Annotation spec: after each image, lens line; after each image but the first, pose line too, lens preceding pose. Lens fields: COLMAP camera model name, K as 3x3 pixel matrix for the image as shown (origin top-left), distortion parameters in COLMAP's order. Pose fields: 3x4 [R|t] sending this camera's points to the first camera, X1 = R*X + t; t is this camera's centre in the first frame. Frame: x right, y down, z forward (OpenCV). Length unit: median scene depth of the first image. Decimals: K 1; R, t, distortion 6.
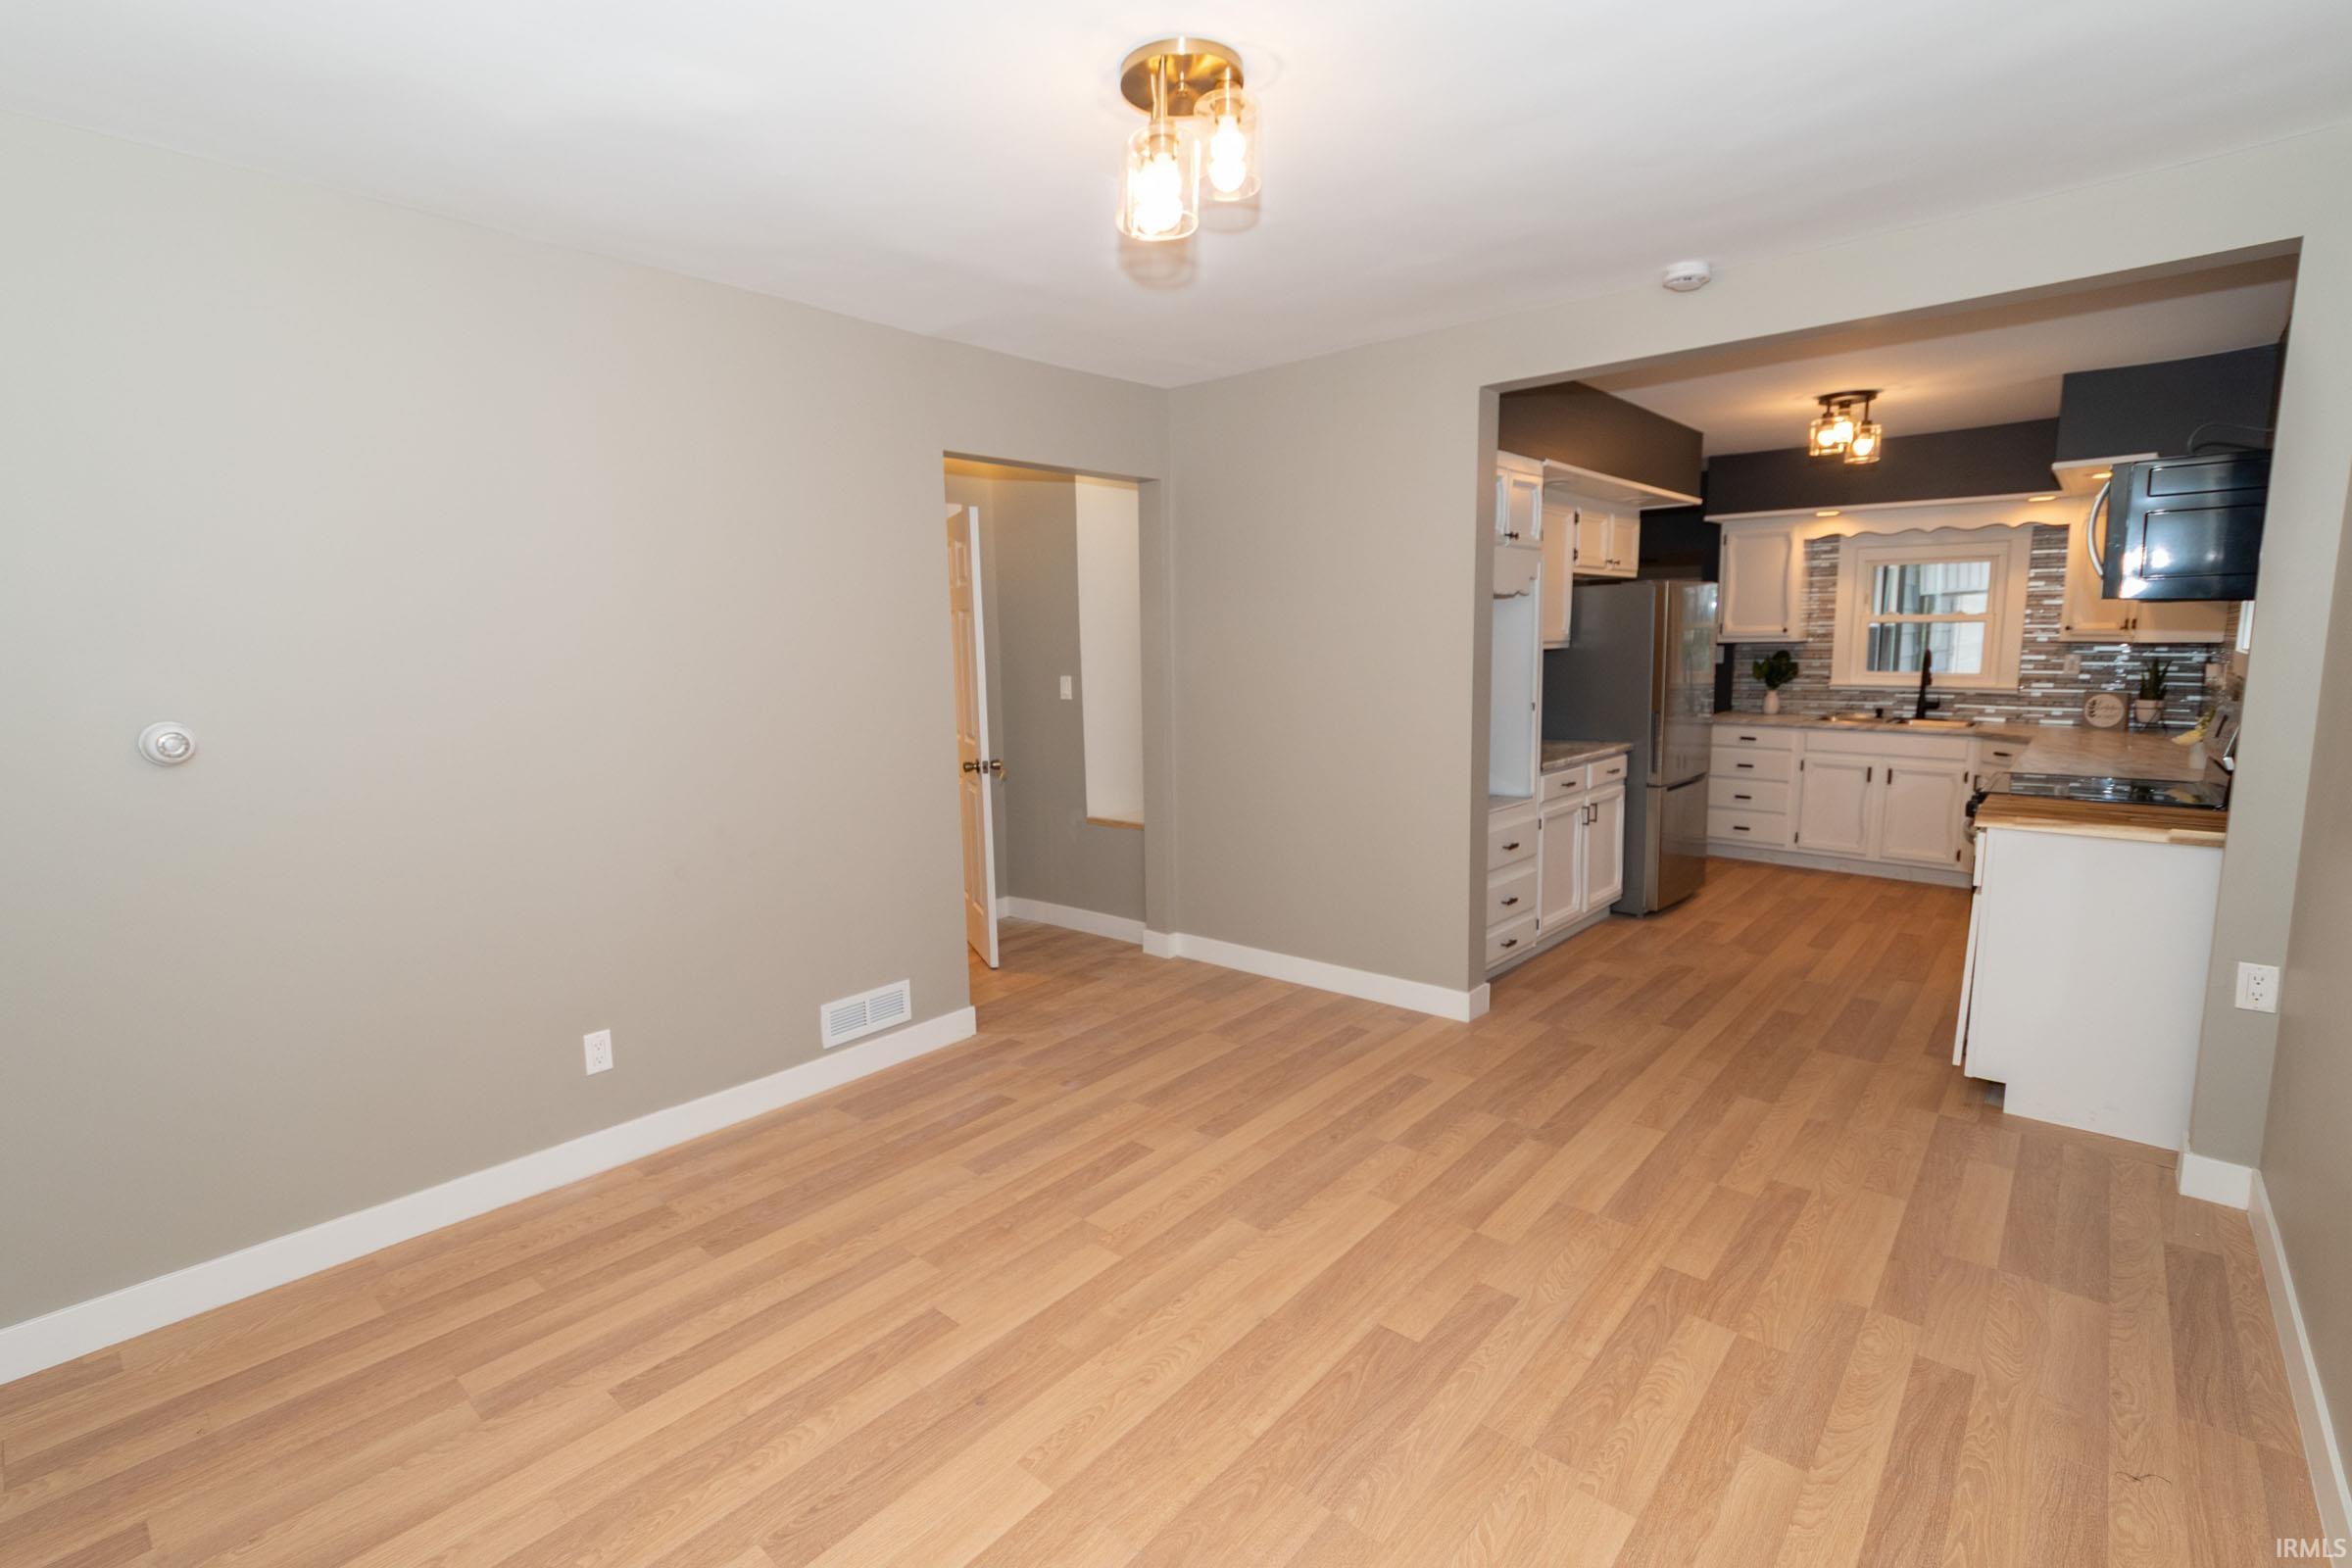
lens RADIAL K [[1072.4, 0, 1152.6], [0, 1072.4, 776.6], [0, 0, 1]] dist [-0.001242, -0.000222]
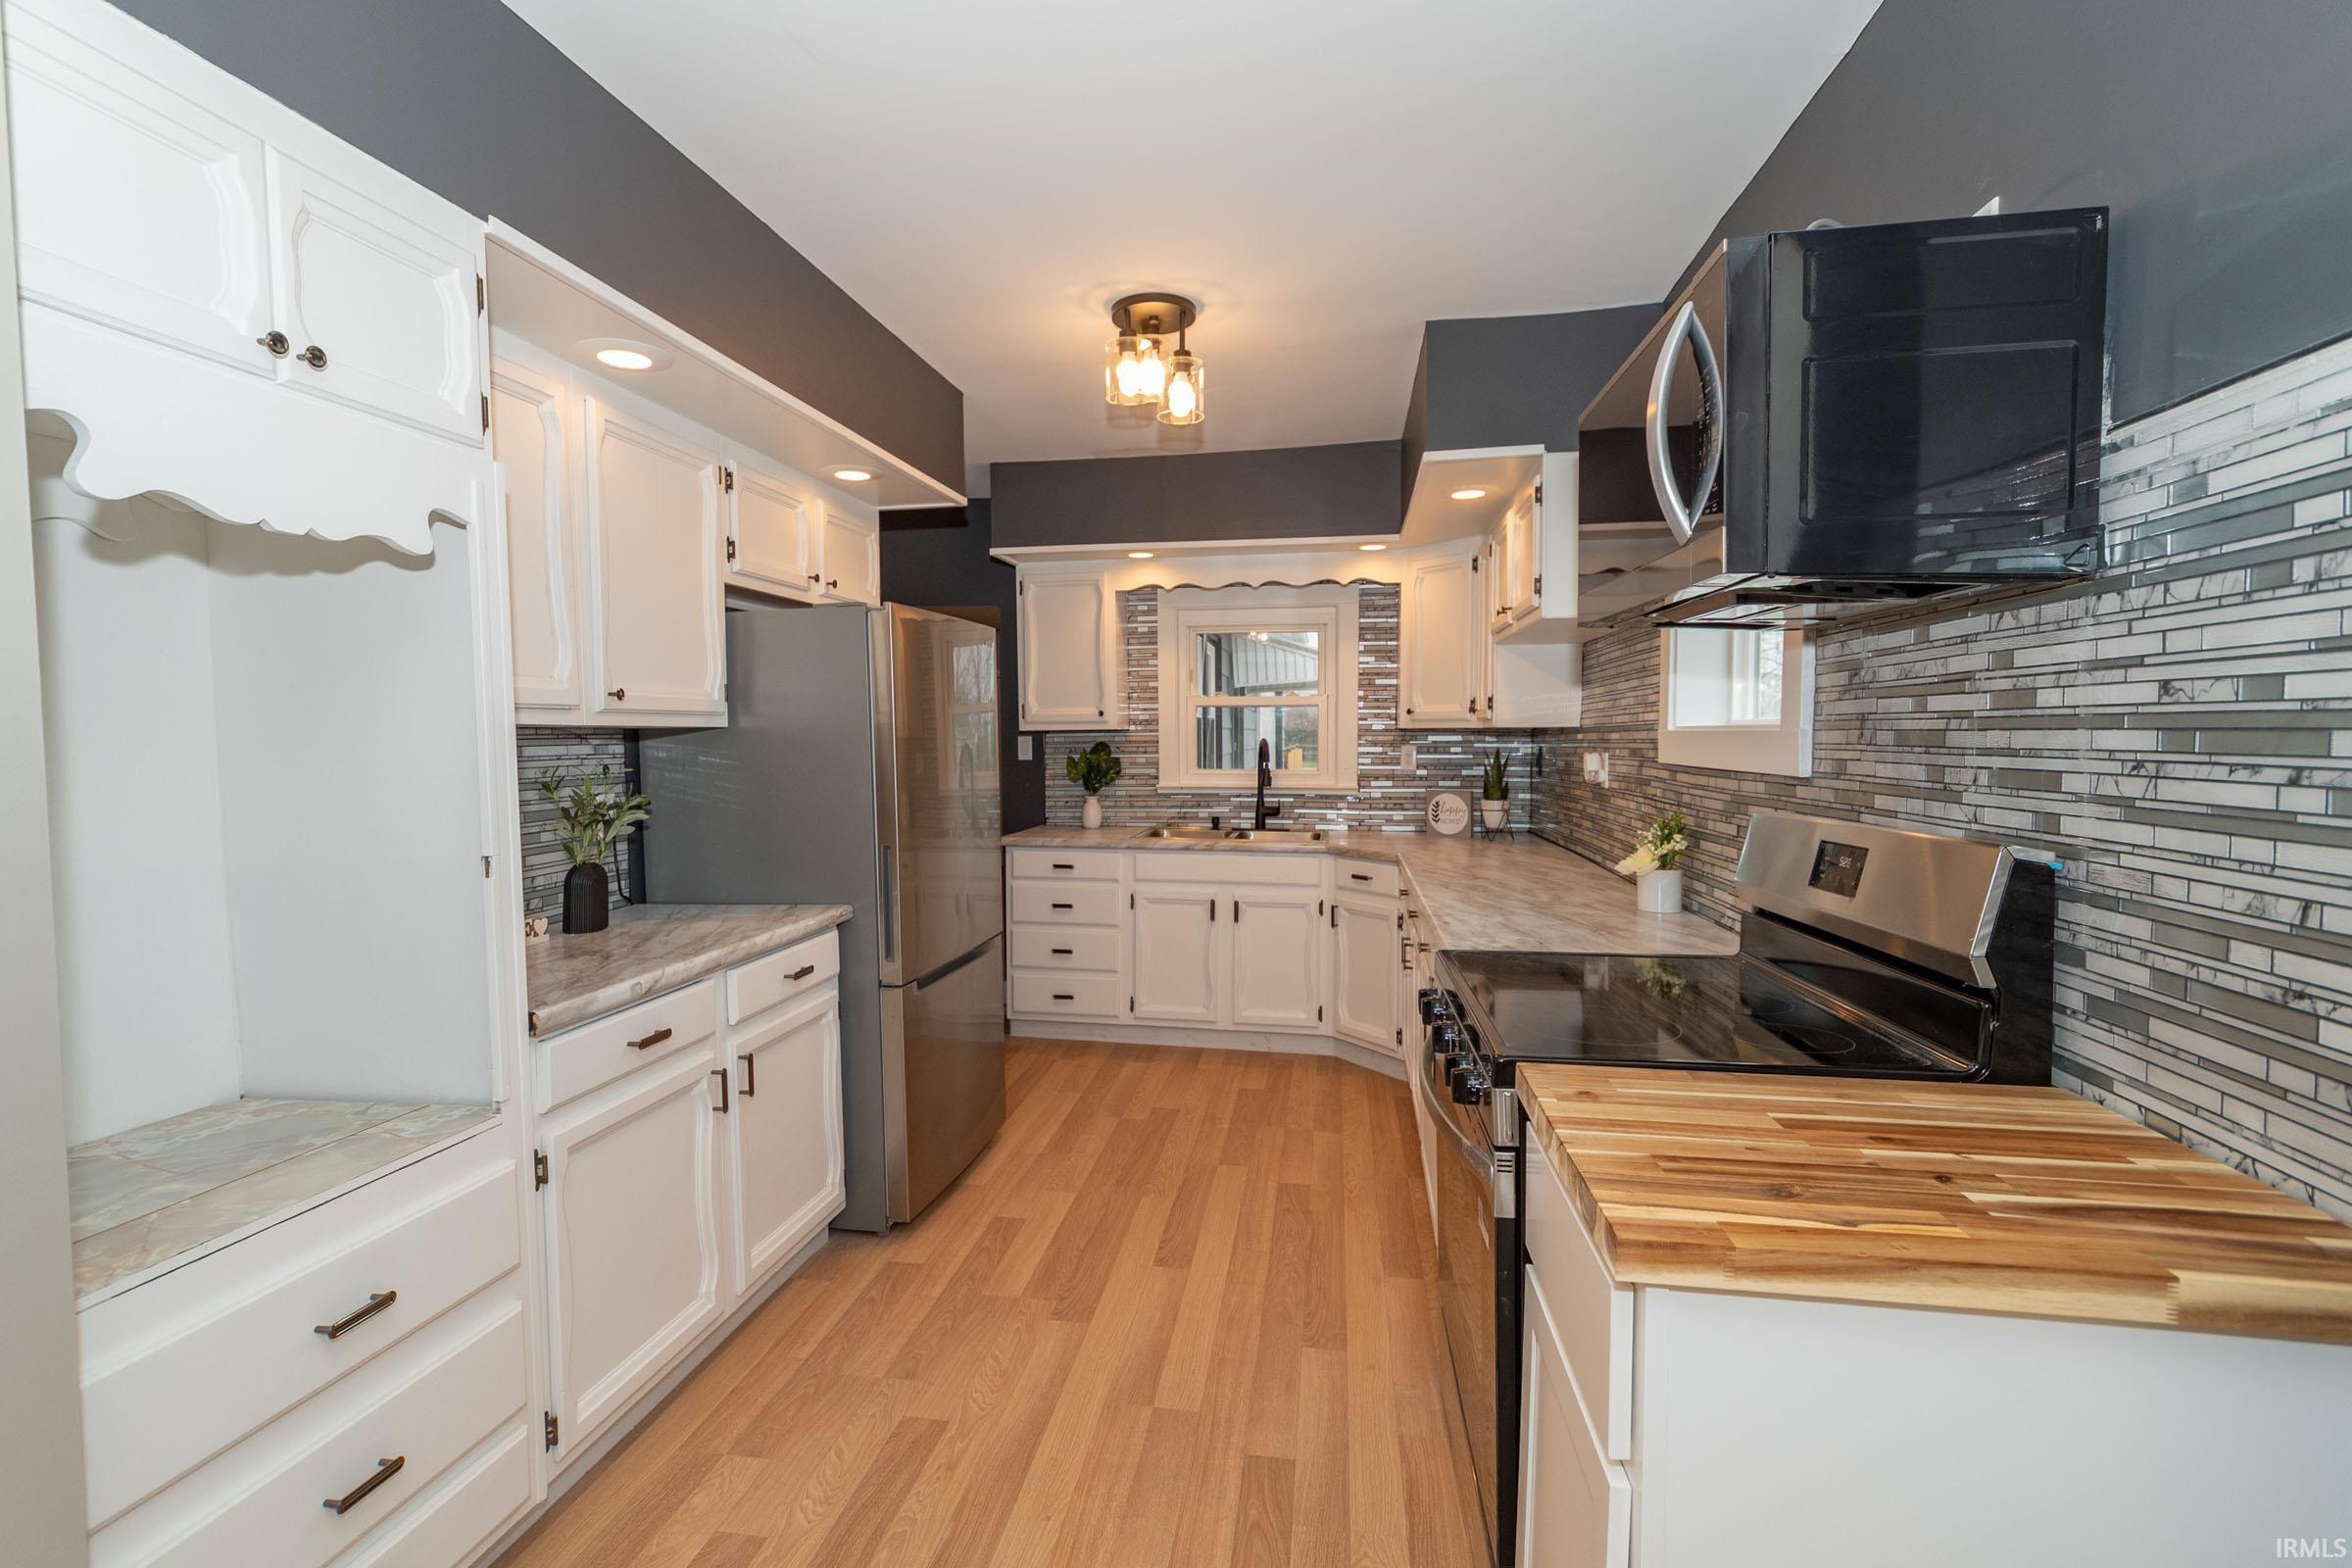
lens RADIAL K [[1060.5, 0, 1140.7], [0, 1060.5, 780.7], [0, 0, 1]] dist [0.001178, 0.000121]
pose [[0.854107, -0.014448, 0.519896, 0.329720], [0.062800, 0.995165, -0.075515, -0.048869], [-0.516291, 0.097147, 0.850885, 0.524187]]
